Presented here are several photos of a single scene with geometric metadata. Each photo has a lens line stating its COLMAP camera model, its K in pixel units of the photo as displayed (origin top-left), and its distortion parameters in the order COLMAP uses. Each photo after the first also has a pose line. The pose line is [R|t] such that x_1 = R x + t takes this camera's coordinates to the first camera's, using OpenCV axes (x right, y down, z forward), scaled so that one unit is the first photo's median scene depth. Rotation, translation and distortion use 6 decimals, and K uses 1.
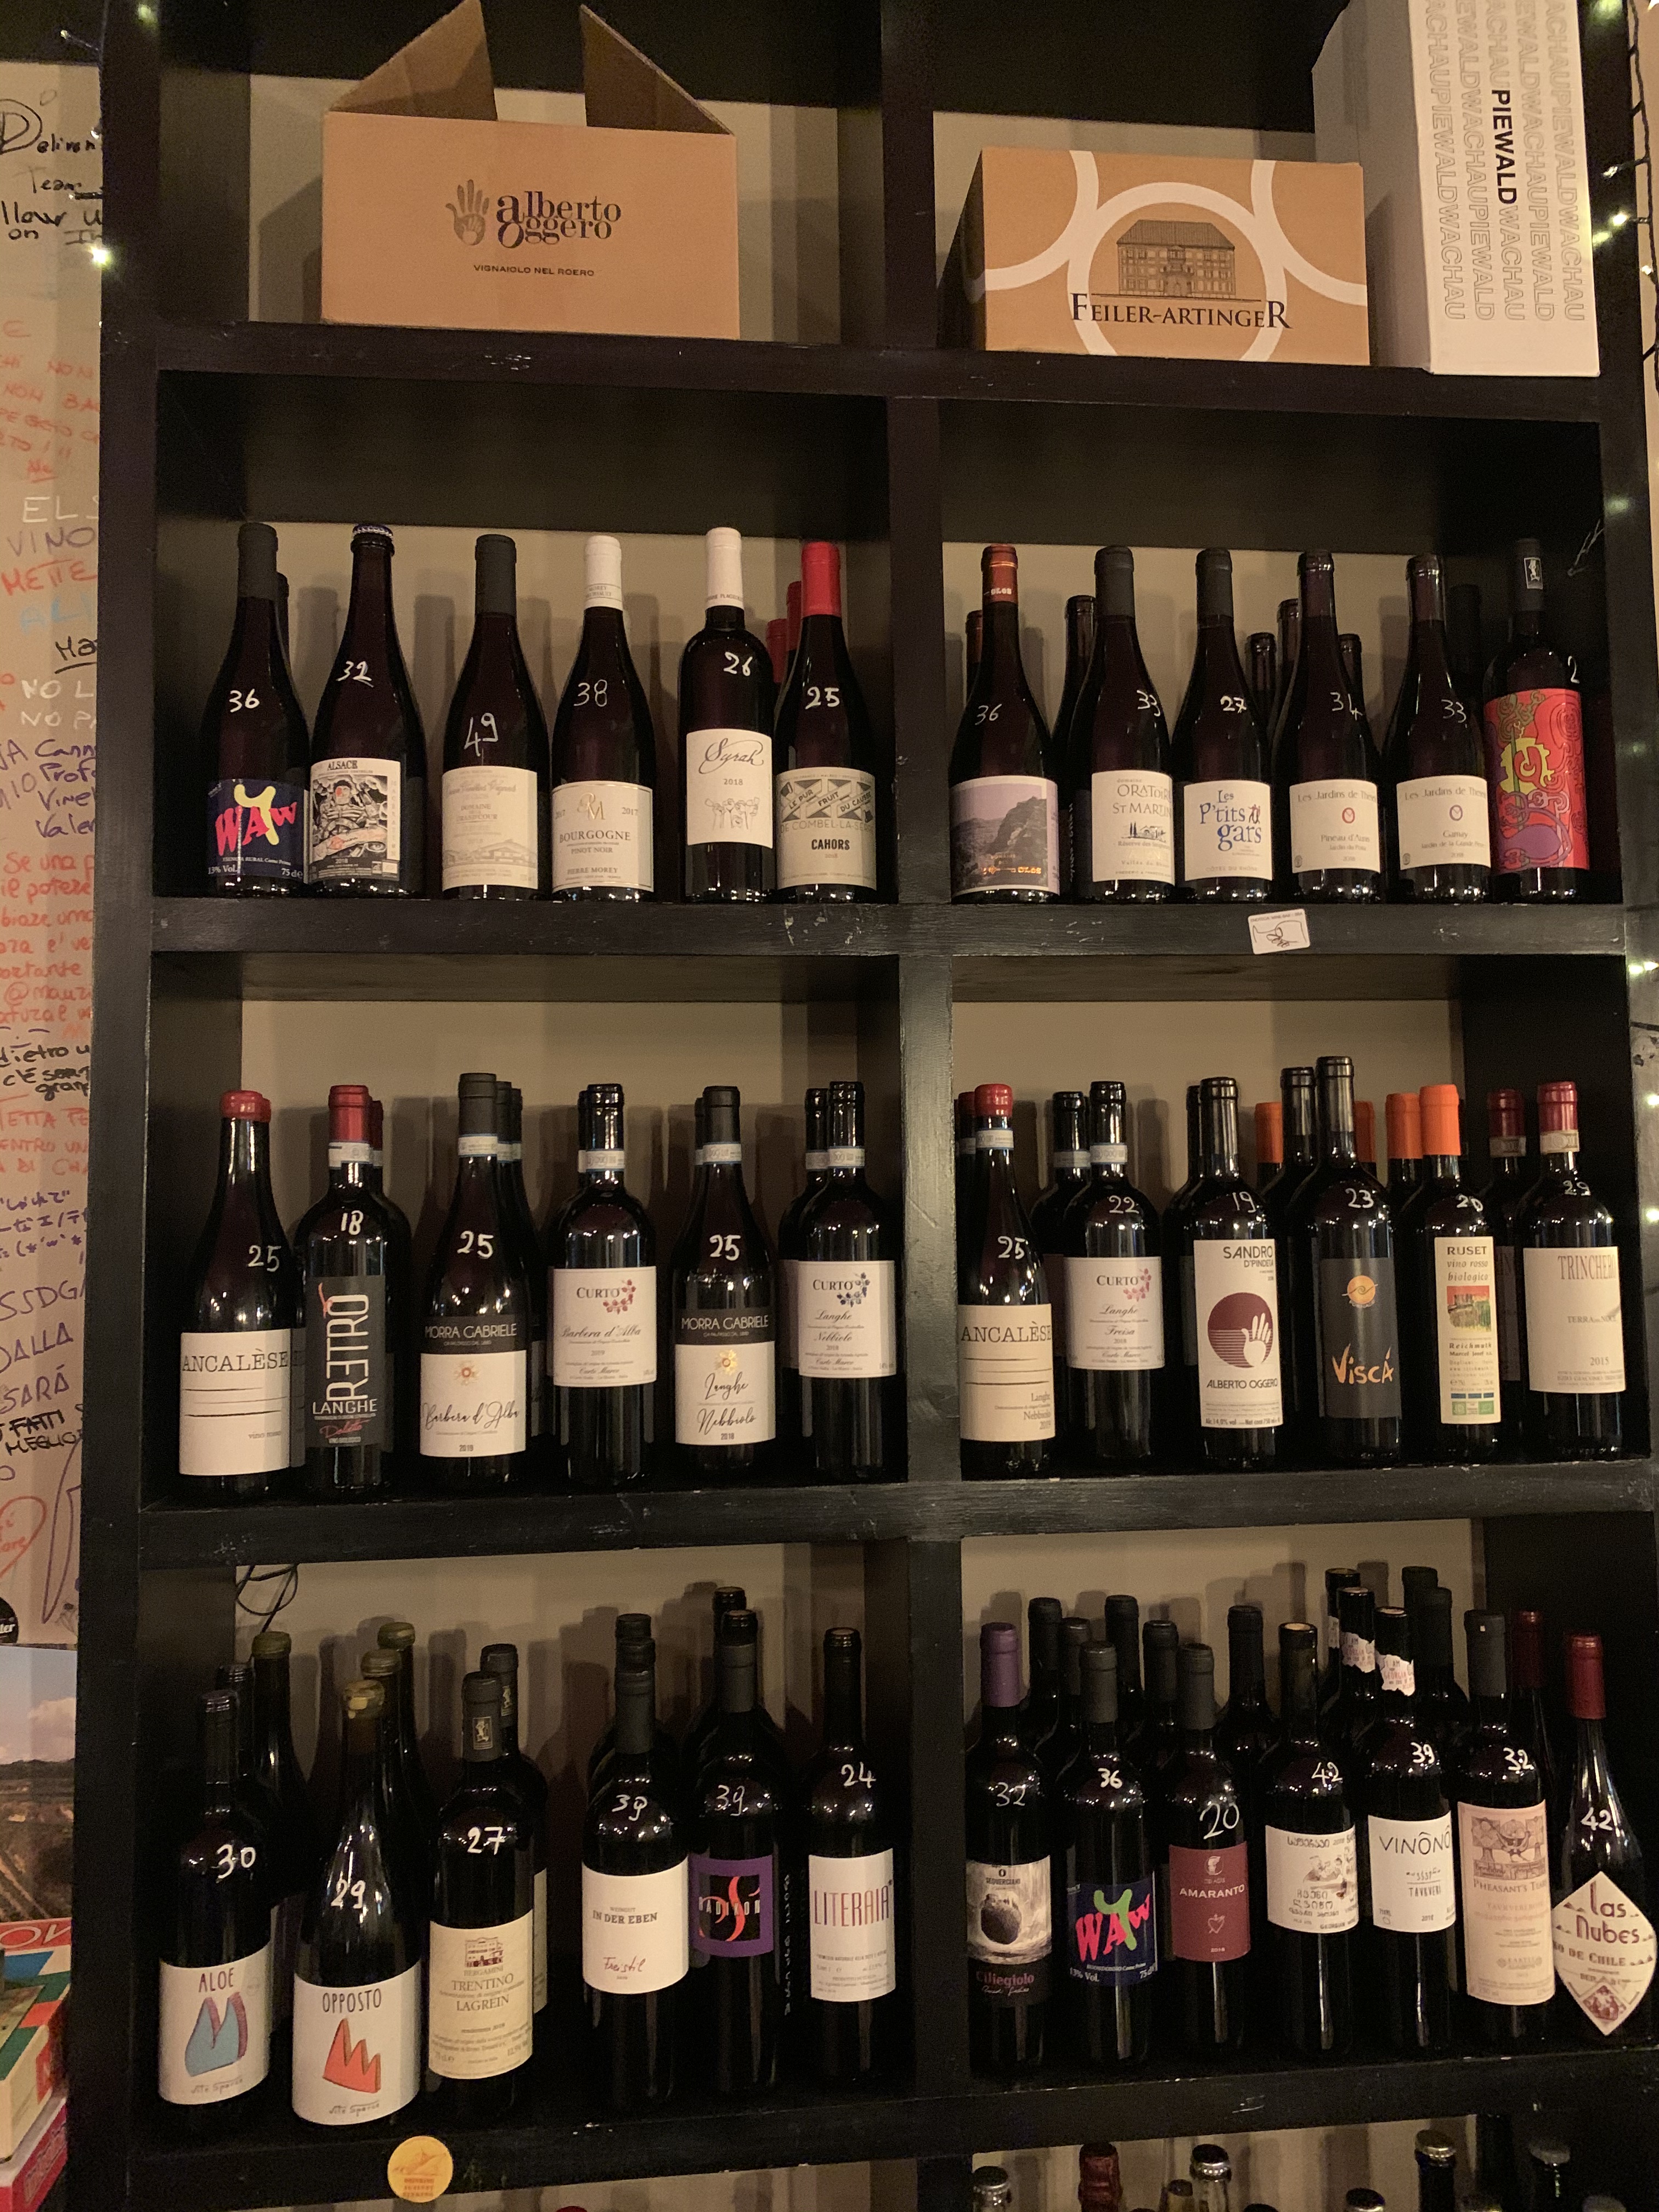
lens RADIAL K [[1673.3, 0, 829.5], [0, 1673.3, 1106.0], [0, 0, 1]] dist [0.057937, -0.074408]
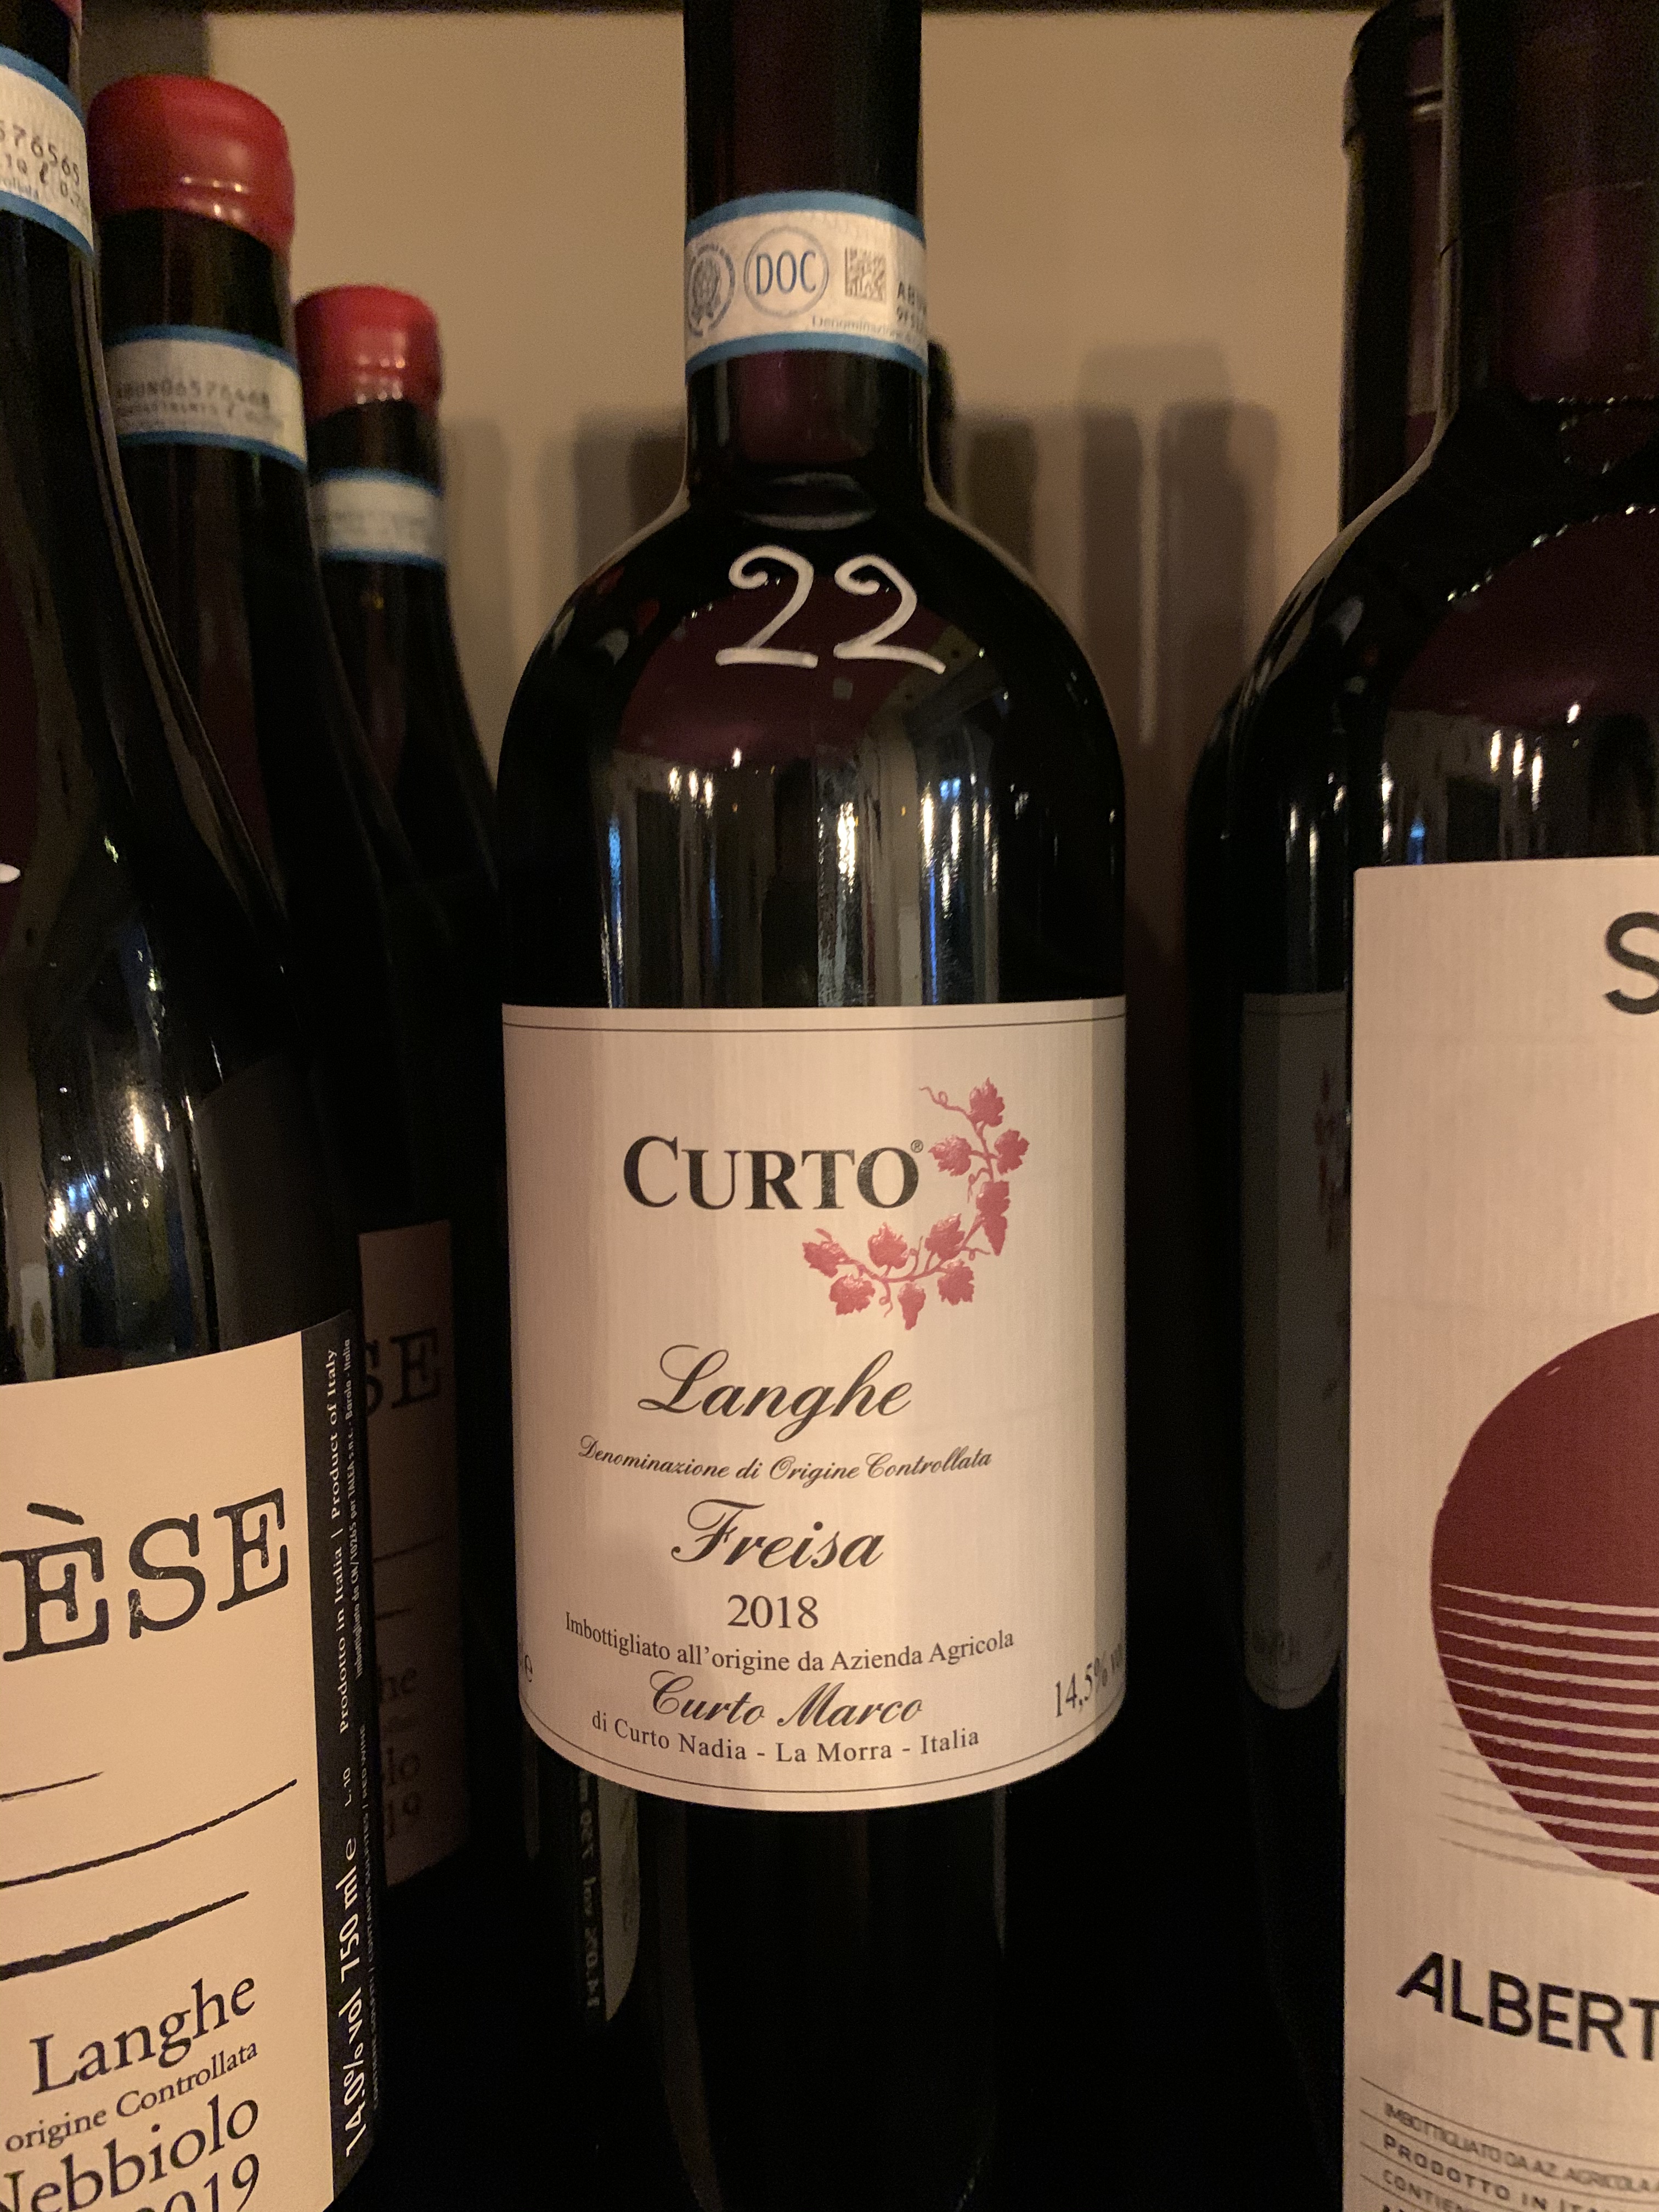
lens RADIAL K [[1682.8, 0, 830.6], [0, 1682.8, 1191.0], [0, 0, 1]] dist [-0.002060, -0.001242]
pose [[0.996023, 0.009466, -0.088588, 0.188092], [0.006045, 0.984866, 0.173211, 0.081355], [0.088887, -0.173058, 0.980893, 0.862706]]
